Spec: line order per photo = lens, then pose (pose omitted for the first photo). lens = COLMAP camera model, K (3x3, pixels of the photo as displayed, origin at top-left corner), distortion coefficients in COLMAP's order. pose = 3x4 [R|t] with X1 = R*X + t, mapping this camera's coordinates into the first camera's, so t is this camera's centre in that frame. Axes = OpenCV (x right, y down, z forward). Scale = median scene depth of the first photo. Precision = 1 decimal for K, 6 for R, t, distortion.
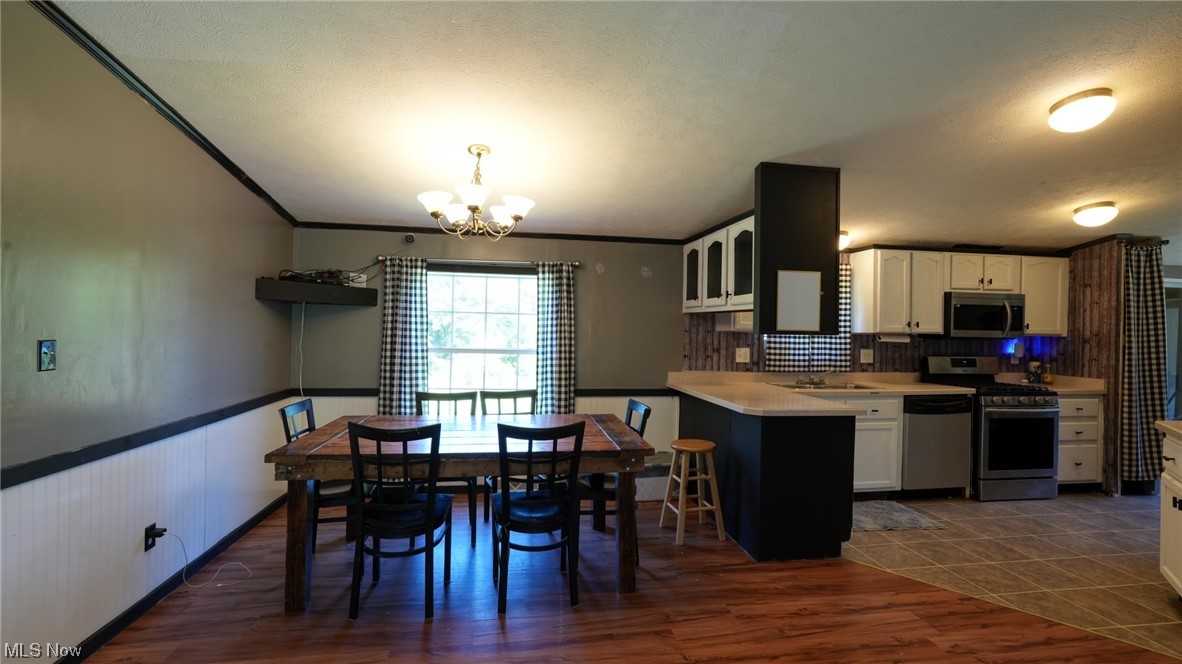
lens RADIAL K [[514.7, 0, 591.0], [0, 514.7, 332.0], [0, 0, 1]] dist [-0.017237, 0.006704]
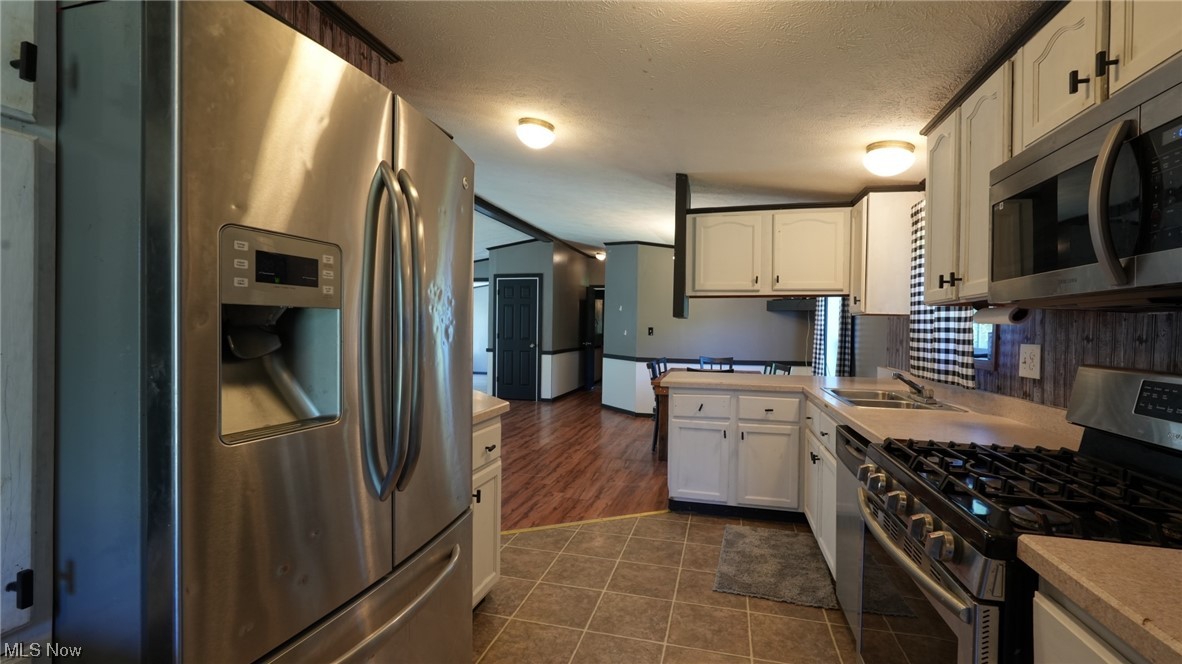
lens RADIAL K [[514.7, 0, 591.0], [0, 514.7, 332.0], [0, 0, 1]] dist [-0.017237, 0.006704]
pose [[-0.398910, -0.018628, -0.916801, 1.101250], [-0.025033, 0.999642, -0.009419, 0.037719], [0.916648, 0.019193, -0.399233, 0.876443]]
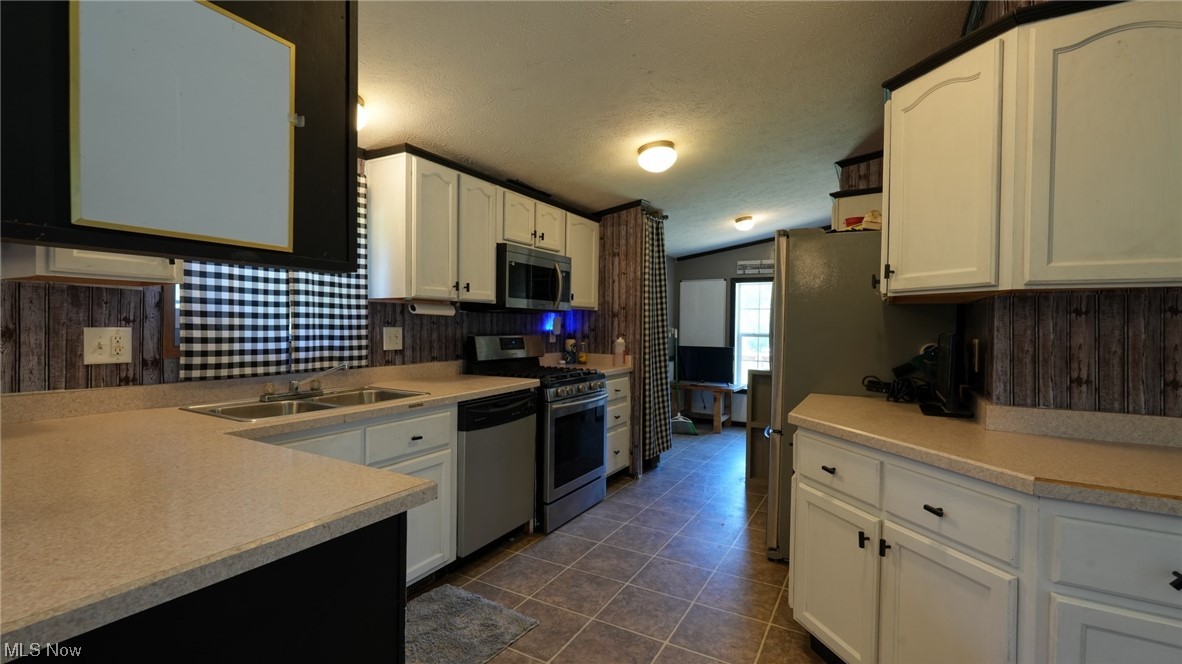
lens RADIAL K [[514.7, 0, 591.0], [0, 514.7, 332.0], [0, 0, 1]] dist [-0.017237, 0.006704]
pose [[0.617148, -0.020846, 0.786571, 0.215847], [-0.000515, 0.999638, 0.026897, 0.023904], [-0.786847, -0.017005, 0.616914, 0.462693]]
